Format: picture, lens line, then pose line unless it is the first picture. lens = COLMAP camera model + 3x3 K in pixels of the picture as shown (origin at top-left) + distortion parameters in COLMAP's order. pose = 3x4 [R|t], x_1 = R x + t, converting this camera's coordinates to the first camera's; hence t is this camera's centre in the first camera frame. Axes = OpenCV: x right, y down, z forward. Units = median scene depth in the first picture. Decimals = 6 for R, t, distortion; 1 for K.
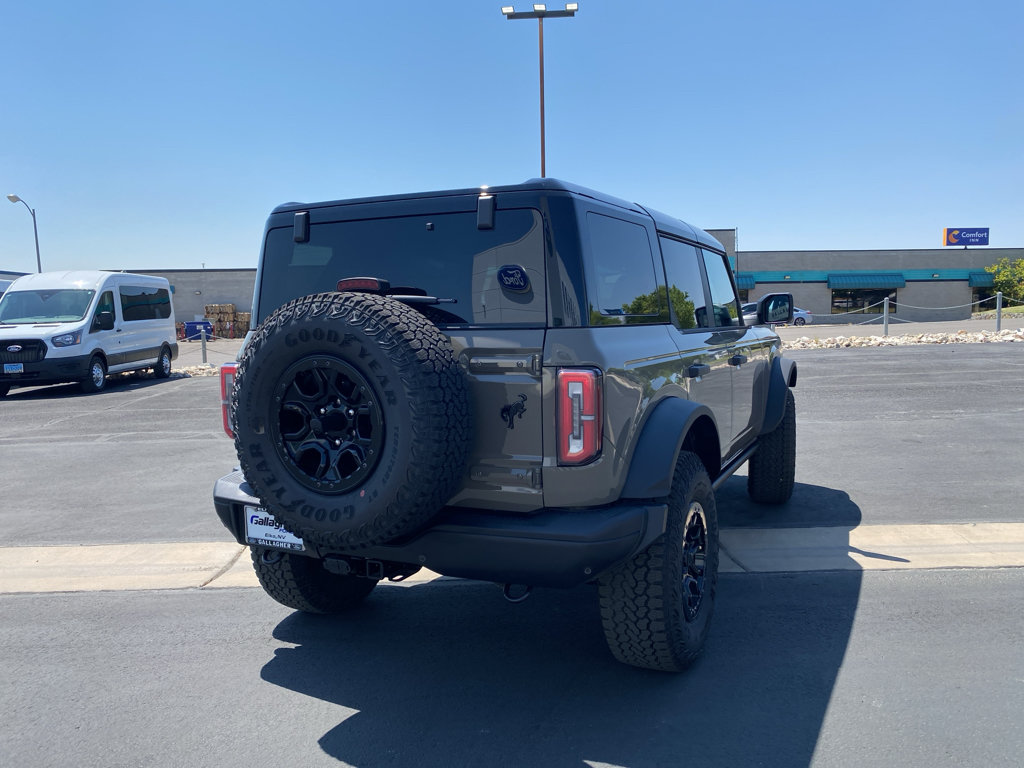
lens RADIAL K [[788.0, 0, 519.3], [0, 788.0, 380.1], [0, 0, 1]] dist [0.027895, -0.019251]
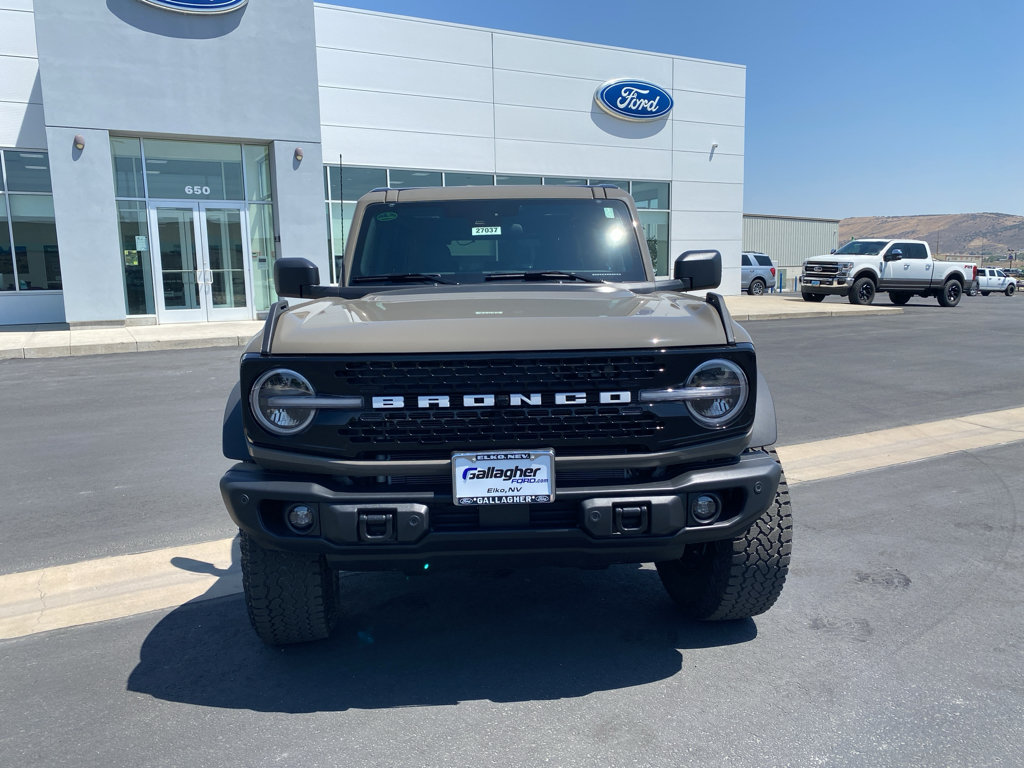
lens RADIAL K [[788.0, 0, 519.3], [0, 788.0, 380.1], [0, 0, 1]] dist [0.027895, -0.019251]
pose [[-0.886002, 0.093813, -0.454092, 0.775401], [-0.003051, 0.978118, 0.208026, -0.243583], [0.463671, 0.185697, -0.866329, 2.819278]]
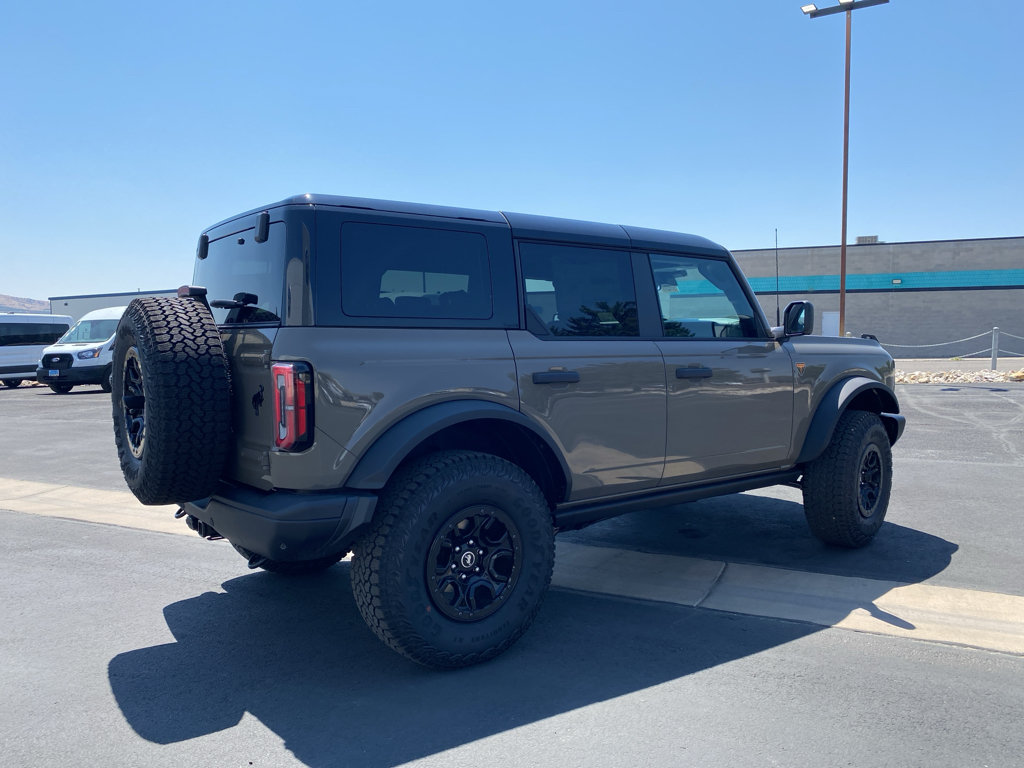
lens RADIAL K [[783.5, 0, 512.5], [0, 783.5, 387.0], [0, 0, 1]] dist [0.085908, -0.183556]
pose [[0.889504, 0.042451, -0.454951, 0.702670], [-0.049423, 0.998772, -0.003434, 0.005582], [0.454247, 0.025540, 0.890510, 0.125620]]
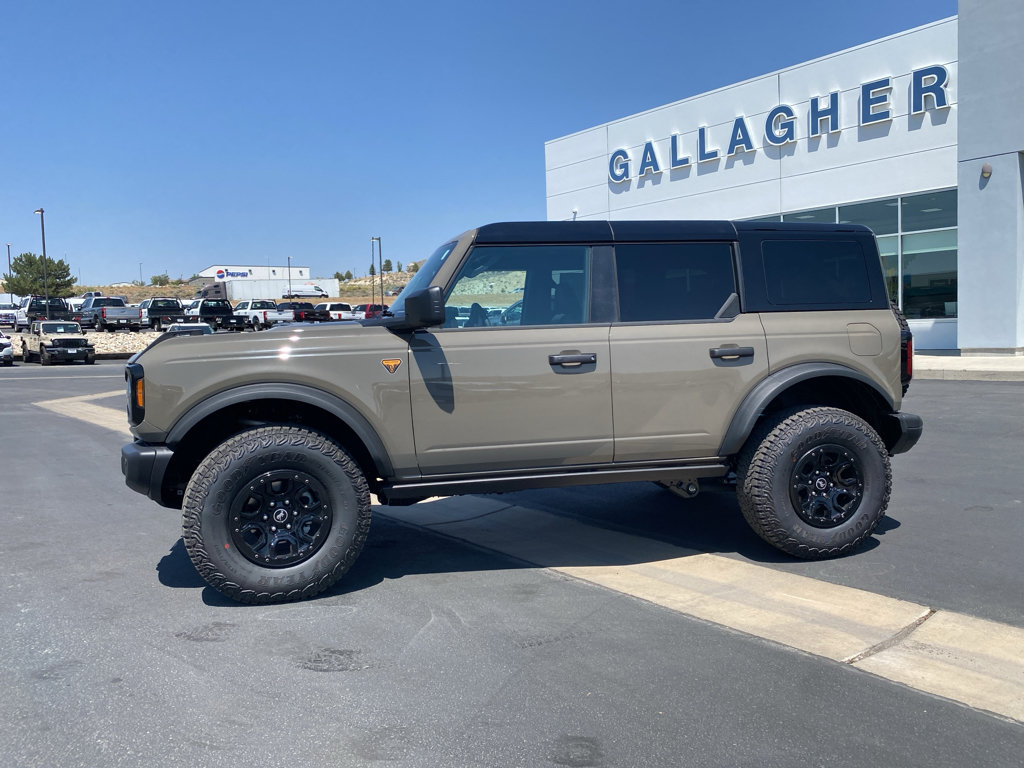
lens RADIAL K [[781.6, 0, 520.6], [0, 781.6, 383.1], [0, 0, 1]] dist [0.004852, -0.002701]
pose [[-0.626586, -0.017261, 0.779161, -1.063793], [0.101118, 0.989503, 0.103238, -0.149364], [-0.772765, 0.143475, -0.618263, 2.503095]]
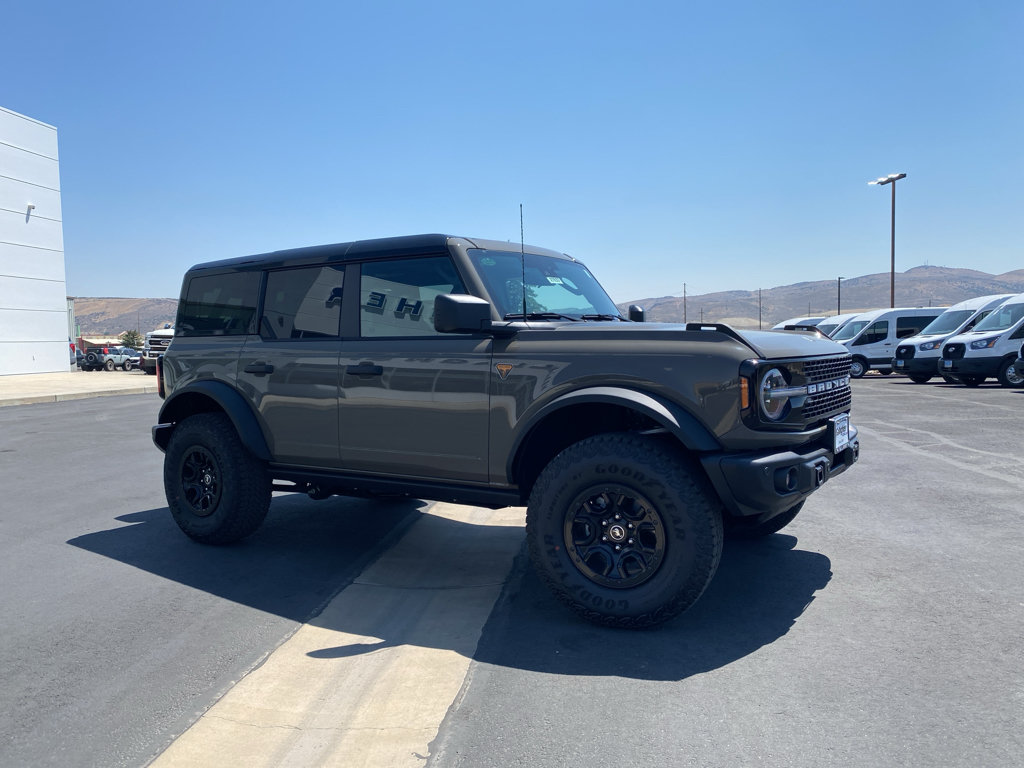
lens RADIAL K [[779.2, 0, 519.5], [0, 779.2, 380.9], [0, 0, 1]] dist [0.089364, -0.141166]
pose [[-0.148022, 0.069762, -0.986521, 1.700586], [-0.055875, 0.995326, 0.078769, -0.141014], [0.987404, 0.066781, -0.143432, 1.859134]]
